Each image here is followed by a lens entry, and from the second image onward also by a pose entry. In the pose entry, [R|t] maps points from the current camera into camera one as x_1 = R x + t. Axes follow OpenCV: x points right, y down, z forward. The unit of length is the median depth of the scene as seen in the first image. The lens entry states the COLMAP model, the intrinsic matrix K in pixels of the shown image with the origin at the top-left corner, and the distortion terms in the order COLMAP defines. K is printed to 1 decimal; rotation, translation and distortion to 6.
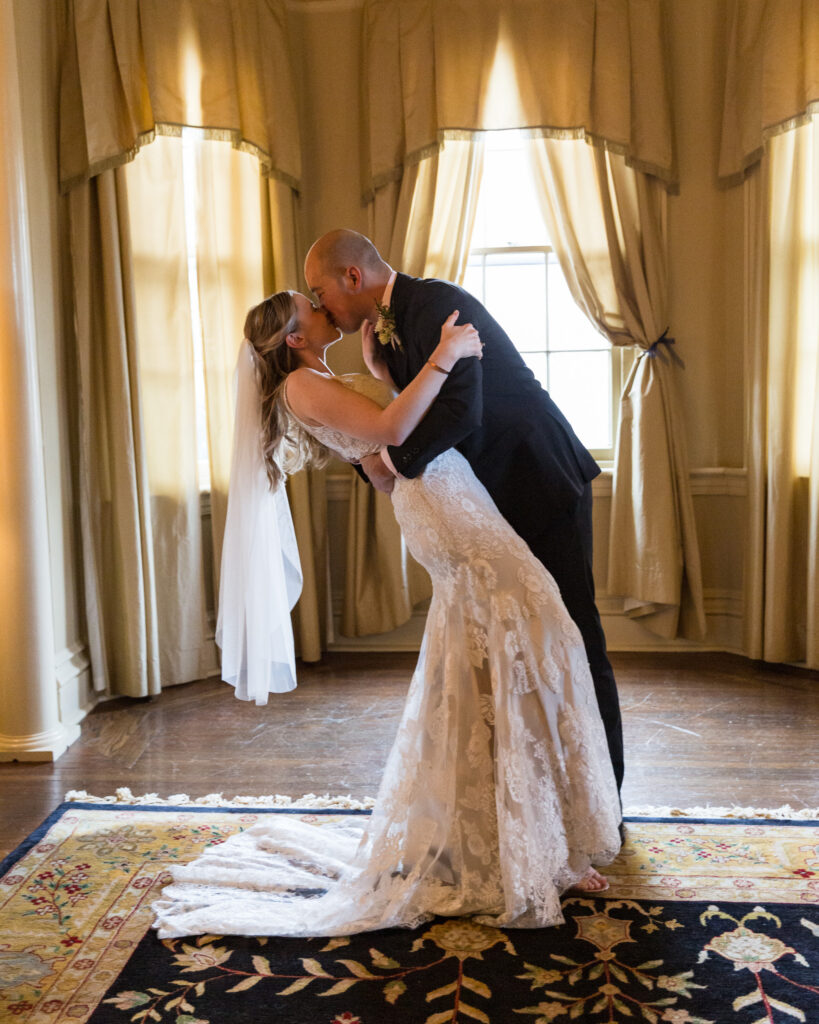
lens RADIAL K [[1204.5, 0, 397.0], [0, 1204.5, 431.7], [0, 0, 1]] dist [0.051739, 0.000000]
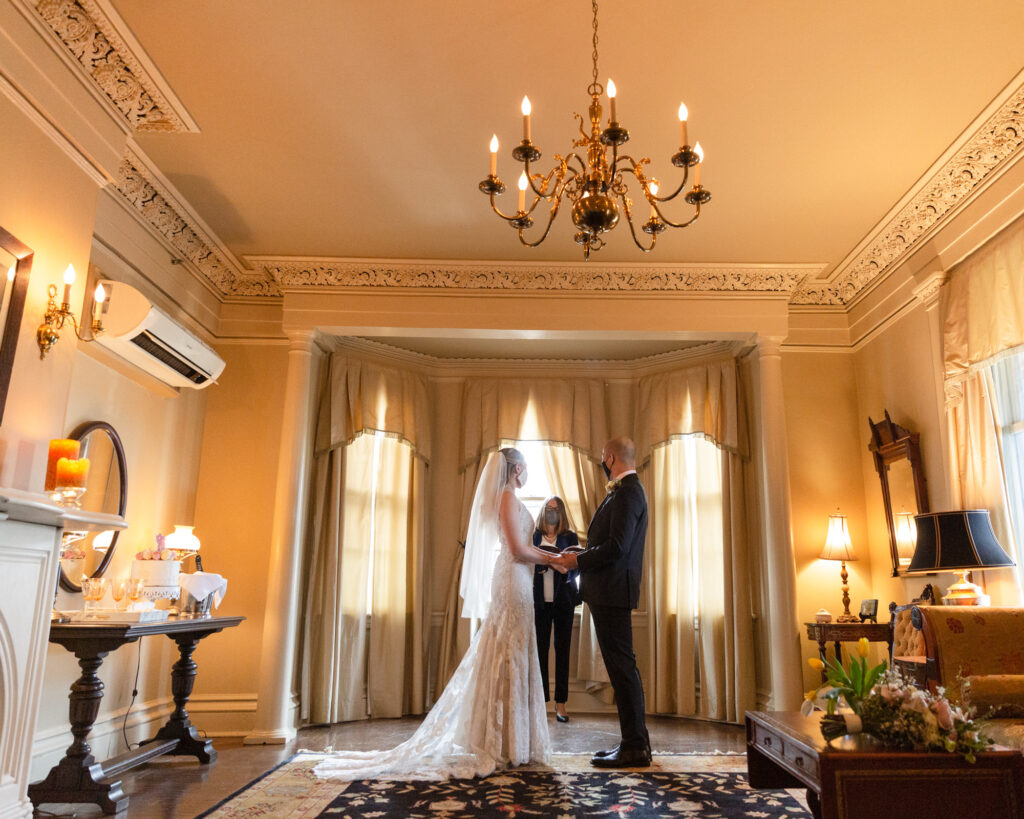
lens RADIAL K [[817.4, 0, 512.4], [0, 817.4, 409.1], [0, 0, 1]] dist [-0.001475, -0.000376]
pose [[0.996332, 0.058260, 0.062679, -0.033617], [-0.036144, 0.950418, -0.308867, 0.134685], [-0.077566, 0.305469, 0.949038, -0.349077]]
